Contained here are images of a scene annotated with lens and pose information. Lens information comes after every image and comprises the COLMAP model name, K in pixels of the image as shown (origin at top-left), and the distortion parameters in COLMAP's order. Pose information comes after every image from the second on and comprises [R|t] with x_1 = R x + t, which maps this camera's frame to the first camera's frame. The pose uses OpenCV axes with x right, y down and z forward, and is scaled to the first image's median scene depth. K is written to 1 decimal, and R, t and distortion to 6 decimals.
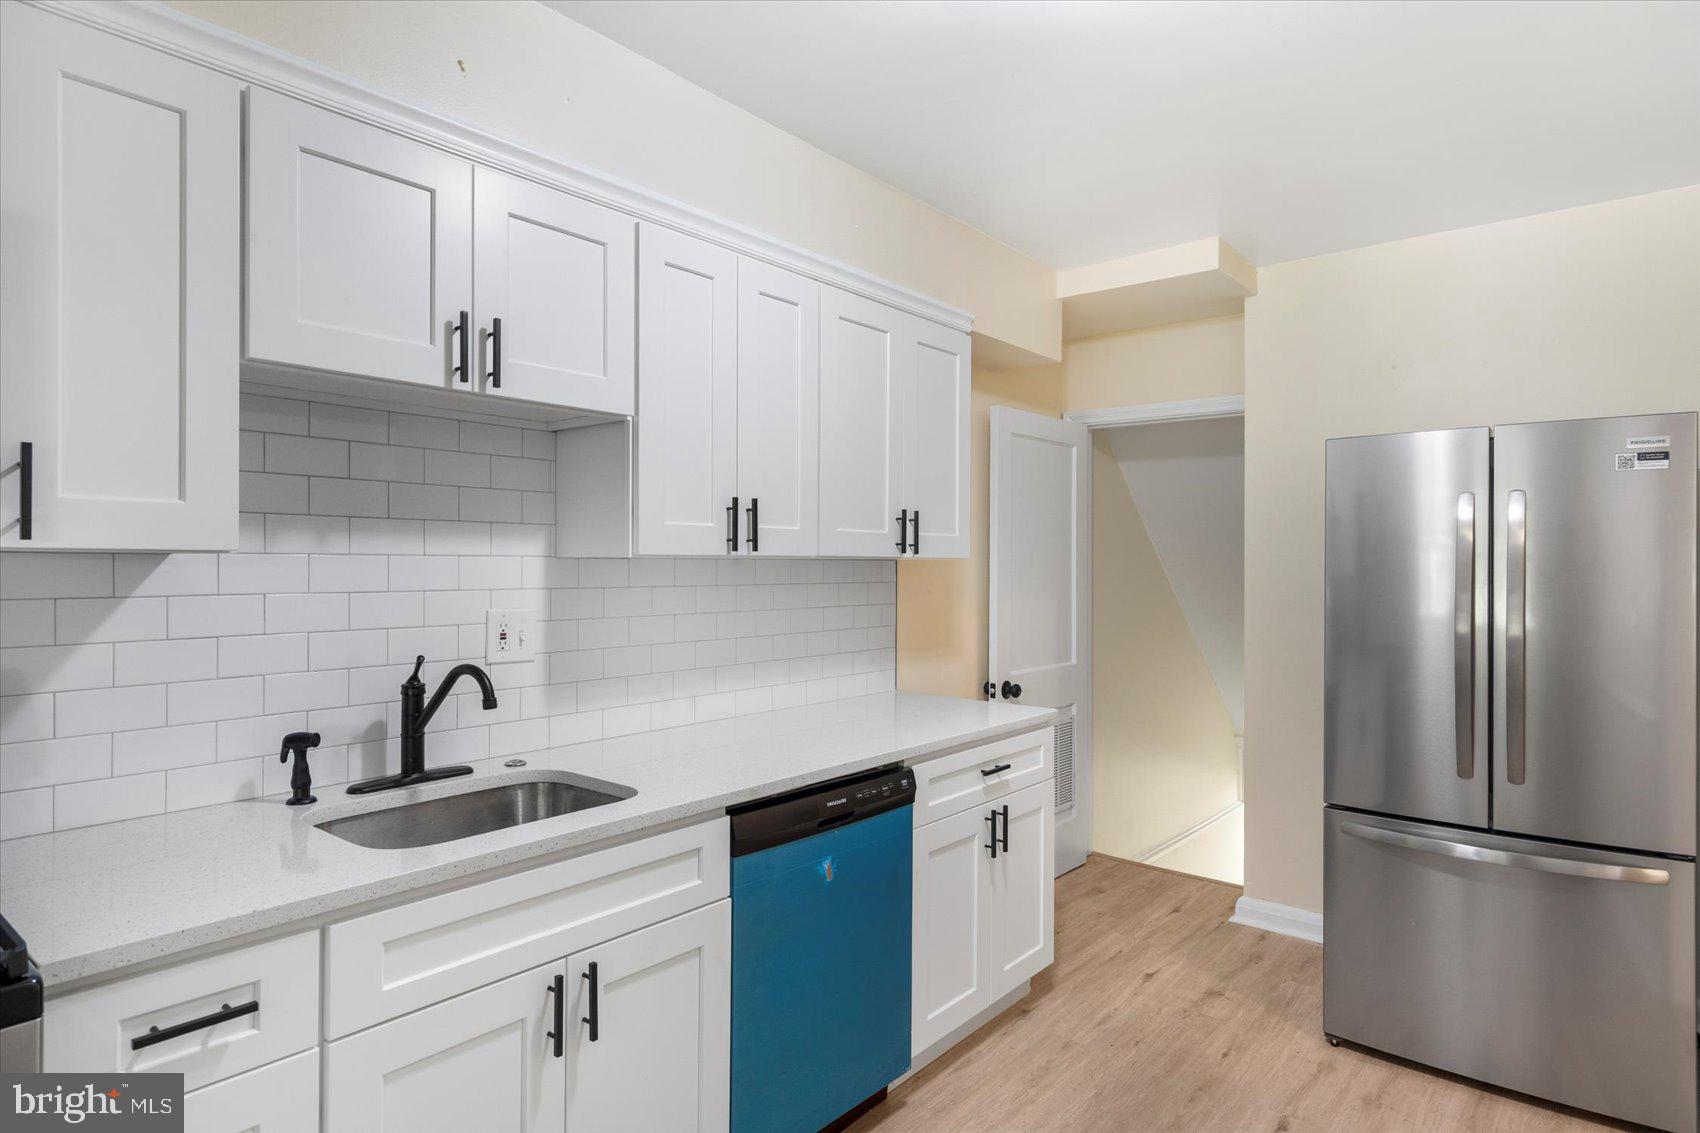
lens RADIAL K [[973.6, 0, 790.9], [0, 973.6, 555.9], [0, 0, 1]] dist [0.007377, 0.000663]
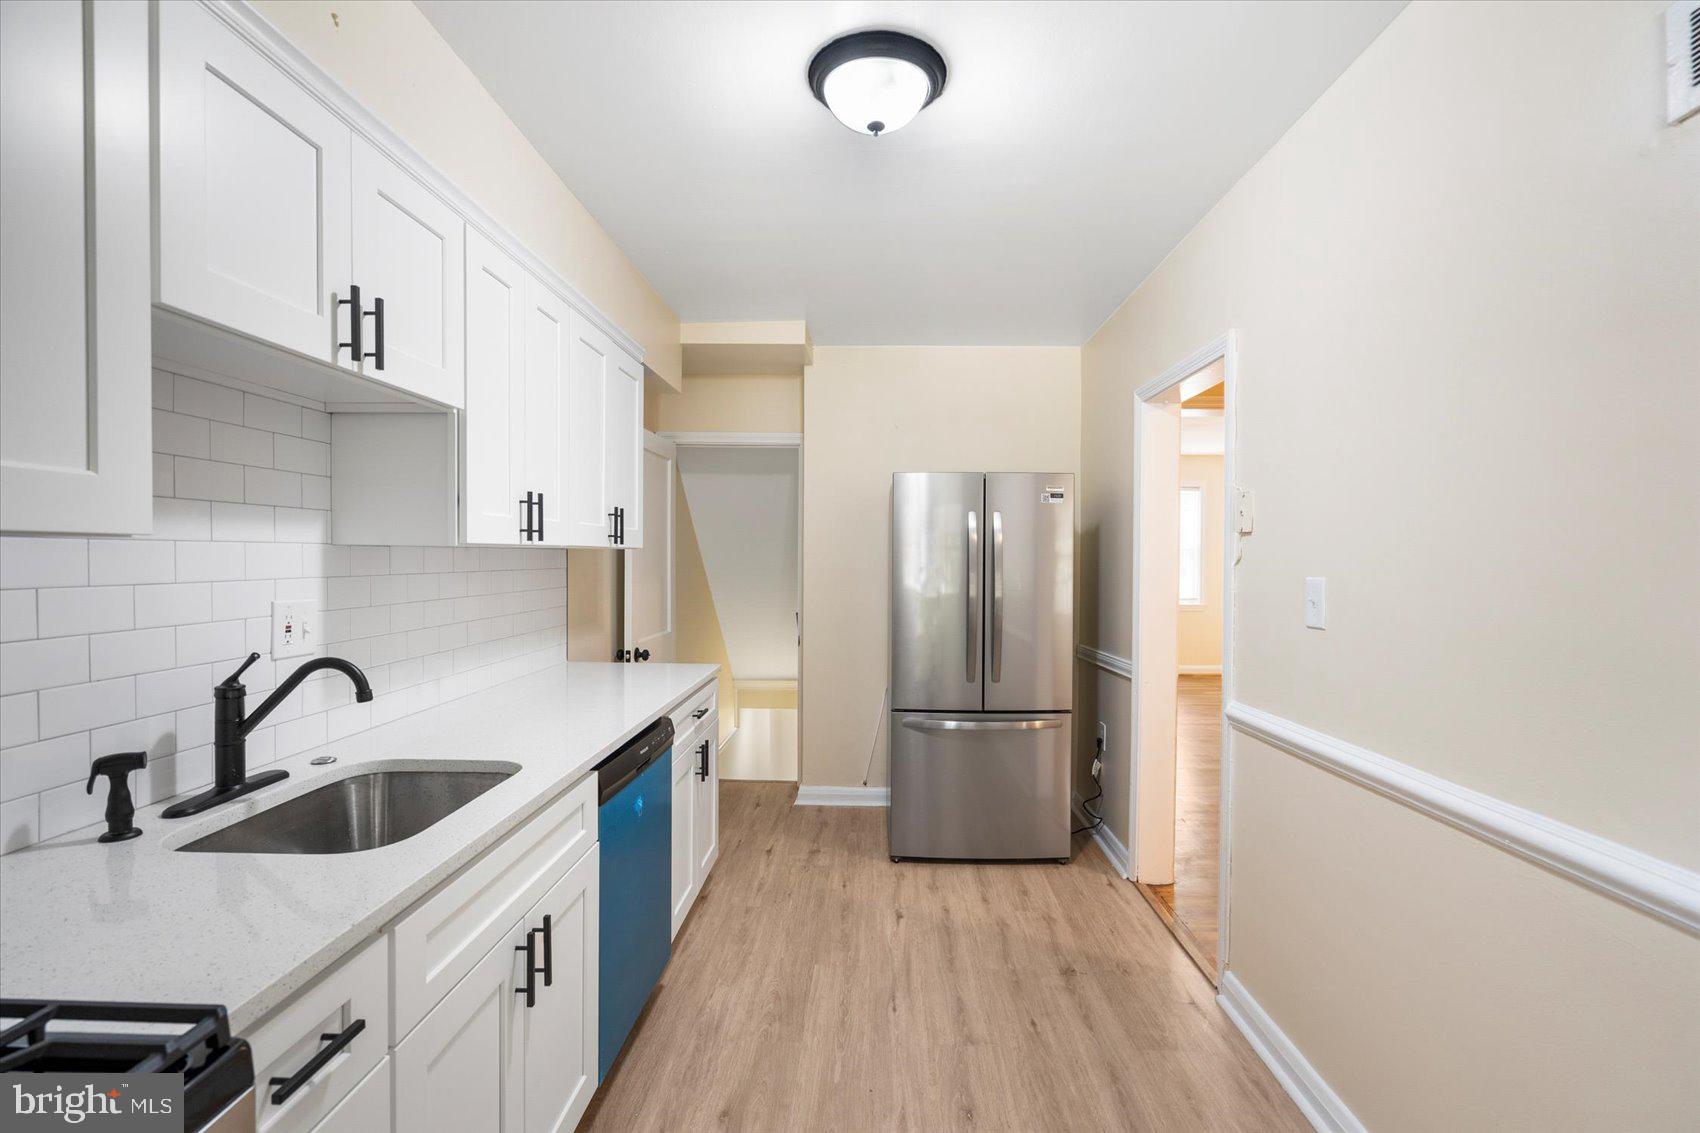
lens RADIAL K [[814.2, 0, 848.8], [0, 814.2, 564.4], [0, 0, 1]] dist [-0.006460, 0.002862]
pose [[0.774682, -0.005093, 0.632331, -0.355077], [-0.009630, 0.999757, 0.019851, 0.000271], [-0.632278, -0.021467, 0.774444, 0.059273]]
